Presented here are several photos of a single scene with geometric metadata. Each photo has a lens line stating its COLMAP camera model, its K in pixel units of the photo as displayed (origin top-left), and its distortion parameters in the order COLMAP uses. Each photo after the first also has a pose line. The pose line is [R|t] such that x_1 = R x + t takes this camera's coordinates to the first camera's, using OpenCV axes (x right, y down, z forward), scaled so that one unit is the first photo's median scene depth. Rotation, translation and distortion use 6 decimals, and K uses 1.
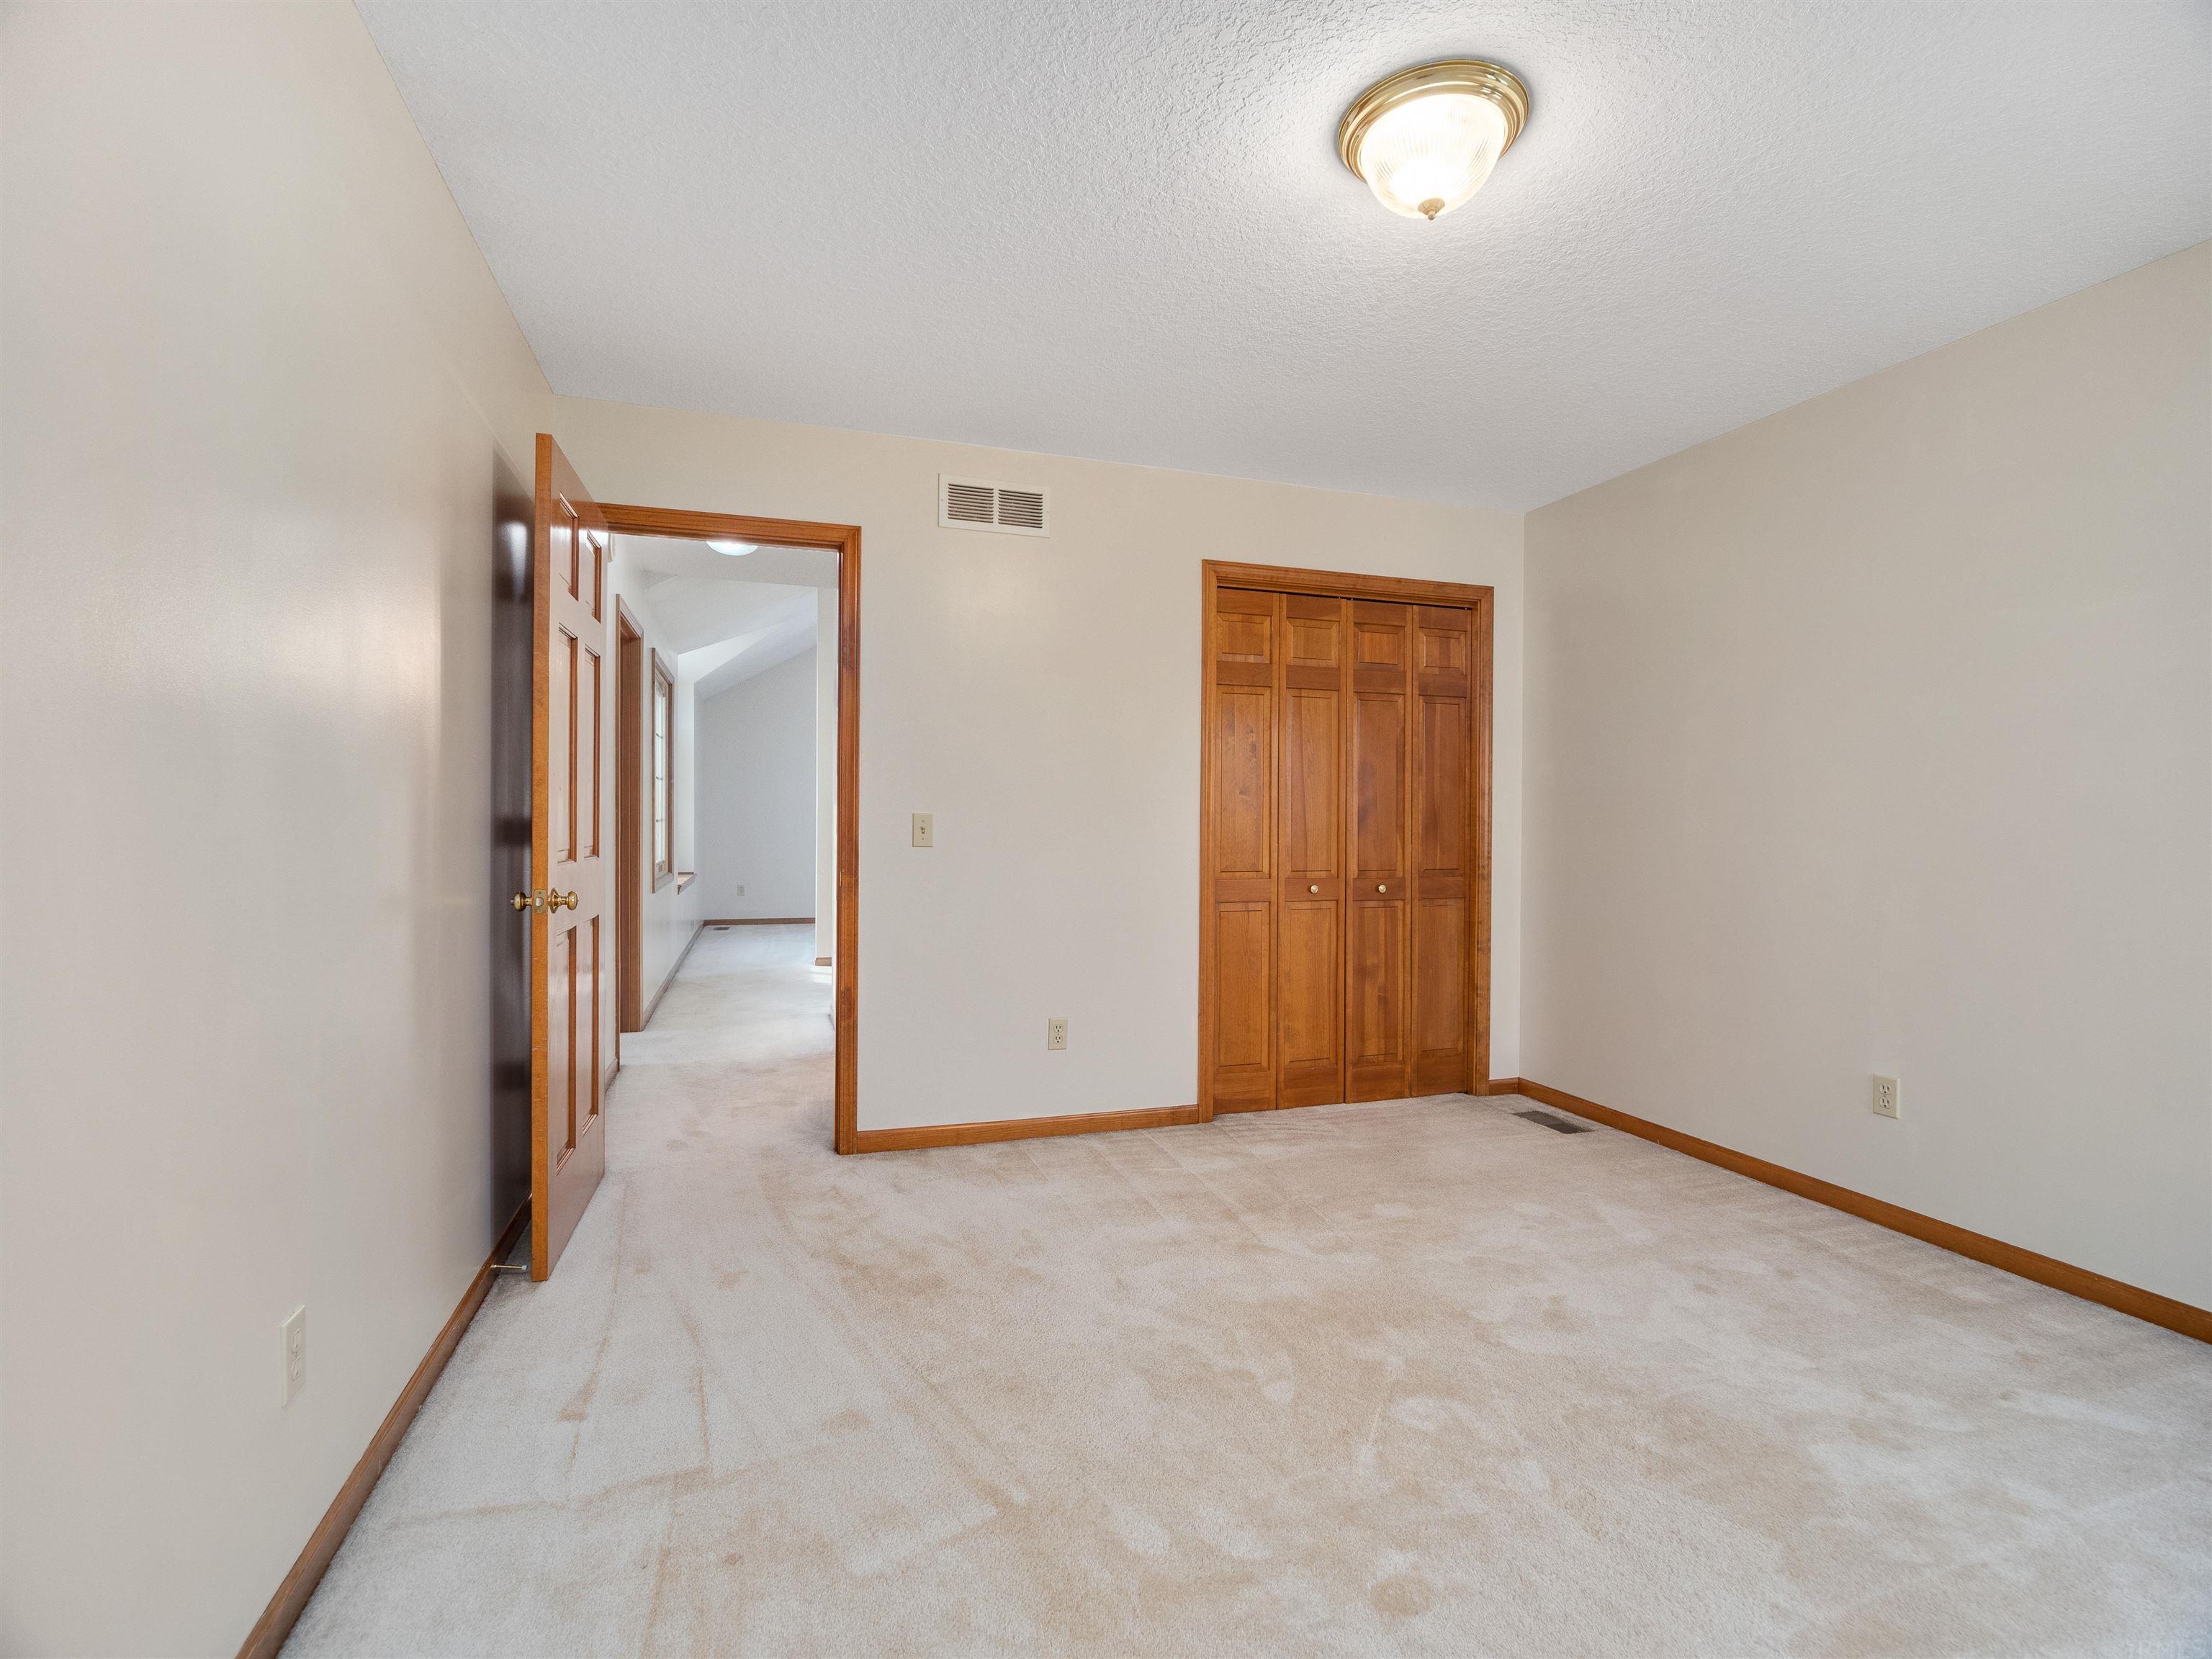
lens RADIAL K [[991.2, 0, 1106.0], [0, 991.2, 829.5], [0, 0, 1]] dist [-0.009315, -0.000809]
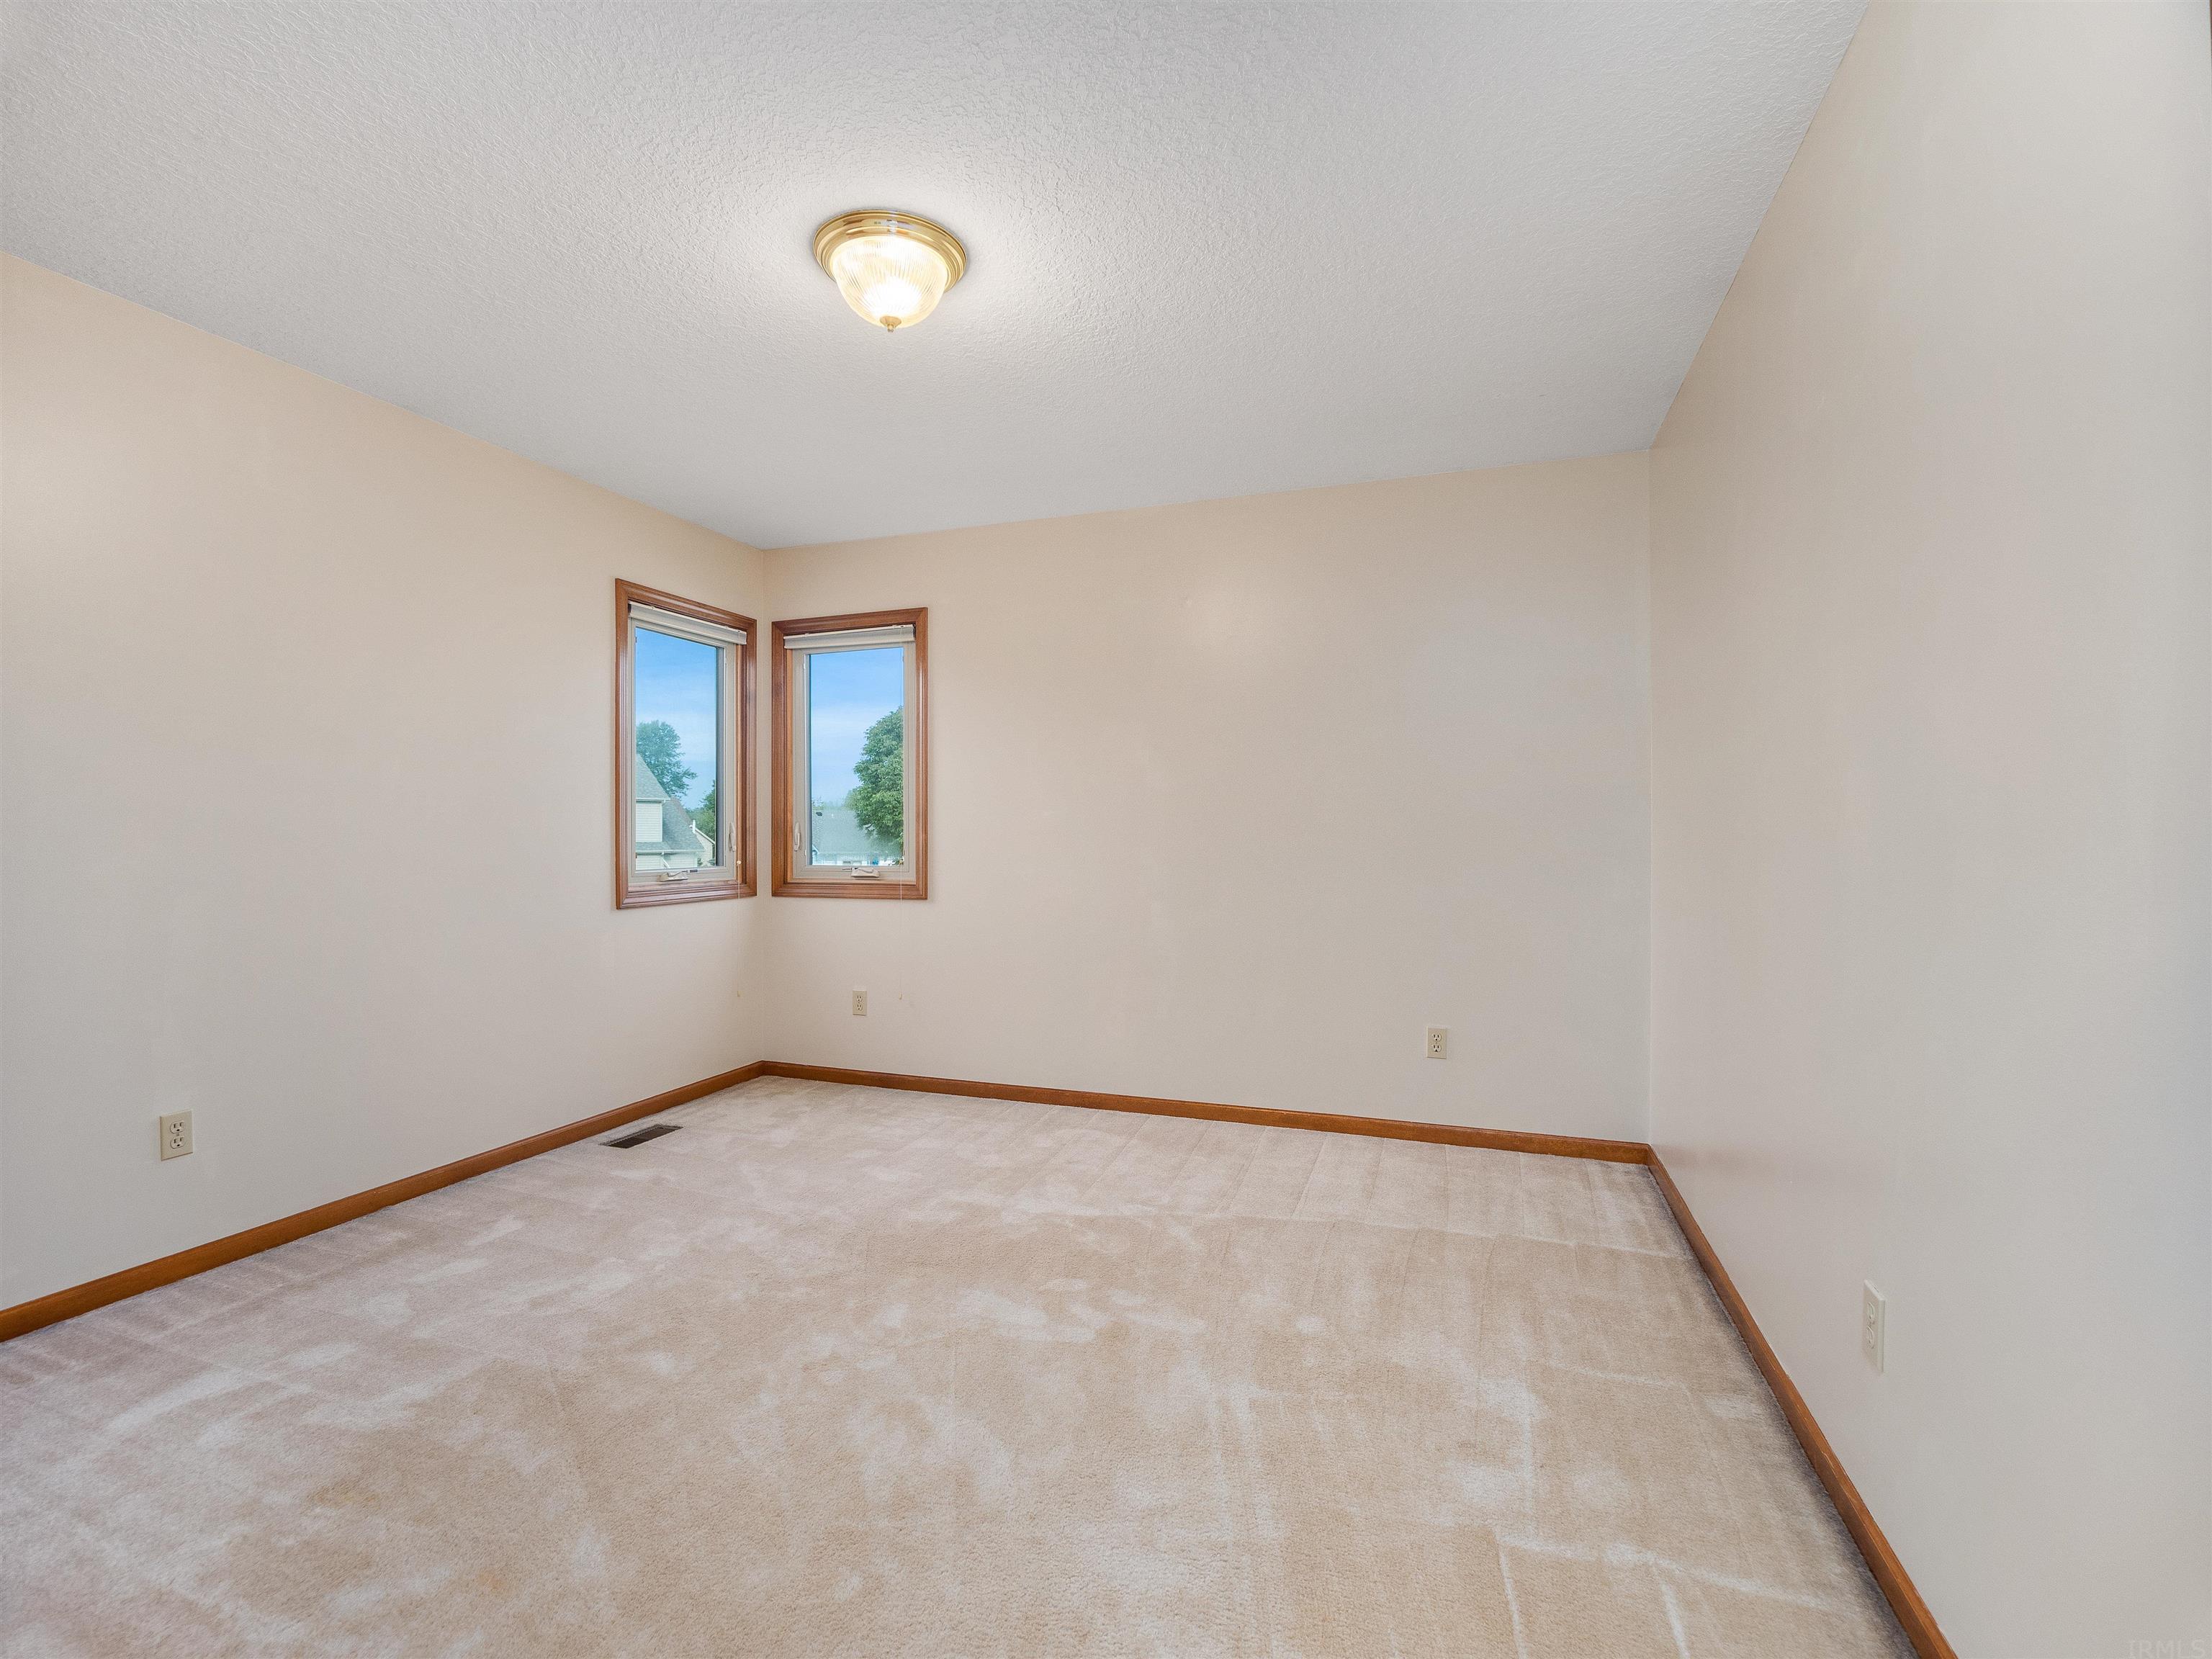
lens RADIAL K [[991.2, 0, 1106.0], [0, 991.2, 829.5], [0, 0, 1]] dist [-0.009315, -0.000809]
pose [[-0.789937, -0.009781, 0.613109, -0.461445], [-0.006131, 0.999949, 0.008052, -0.019000], [-0.613157, 0.002602, -0.789957, 1.328083]]
